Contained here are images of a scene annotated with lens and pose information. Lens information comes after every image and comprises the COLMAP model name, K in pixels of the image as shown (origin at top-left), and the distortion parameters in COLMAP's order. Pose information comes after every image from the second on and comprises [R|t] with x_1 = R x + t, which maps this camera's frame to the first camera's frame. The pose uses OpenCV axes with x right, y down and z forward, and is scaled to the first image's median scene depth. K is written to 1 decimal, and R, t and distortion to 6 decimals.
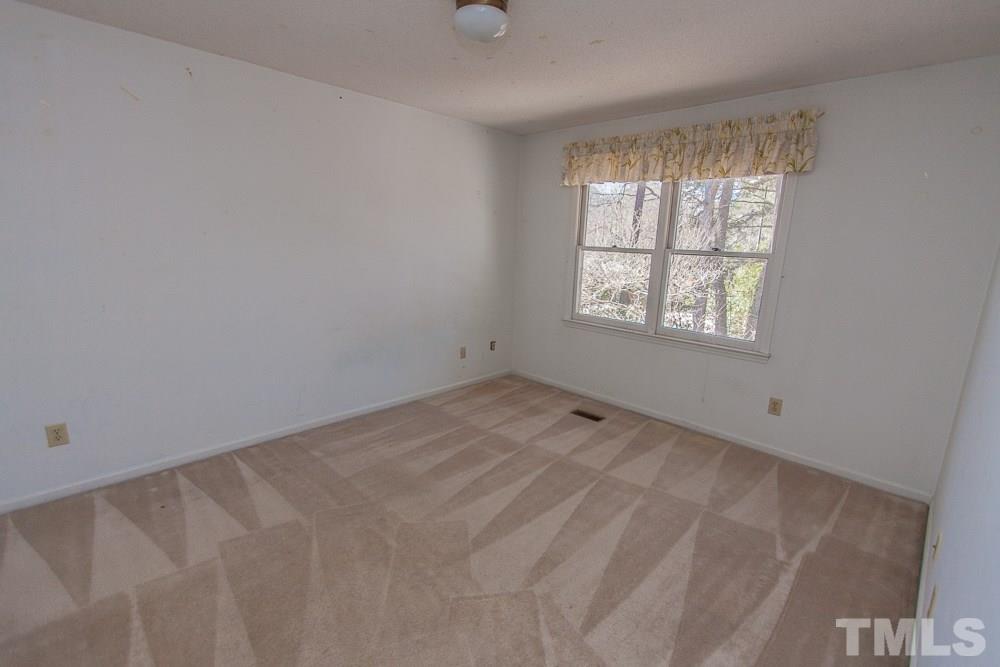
lens RADIAL K [[459.3, 0, 503.1], [0, 459.3, 330.1], [0, 0, 1]] dist [0.007060, -0.003674]
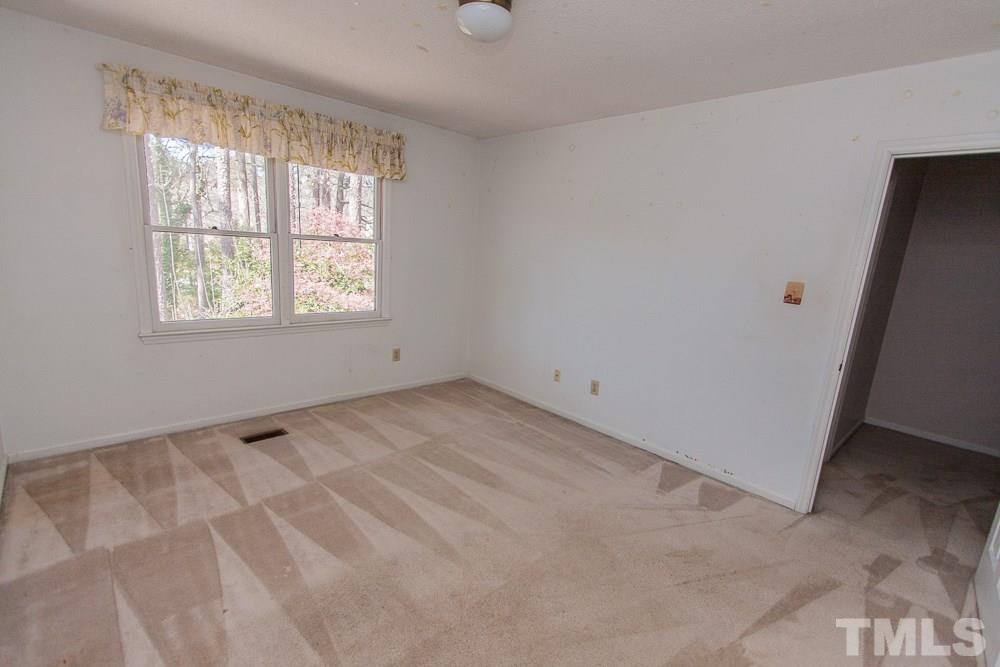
lens RADIAL K [[459.3, 0, 496.1], [0, 459.3, 335.0], [0, 0, 1]] dist [0.007060, -0.003674]
pose [[0.045677, -0.220539, 0.974308, -0.626527], [0.133045, 0.967980, 0.212870, -0.124064], [-0.990057, 0.119904, 0.073556, 0.550950]]
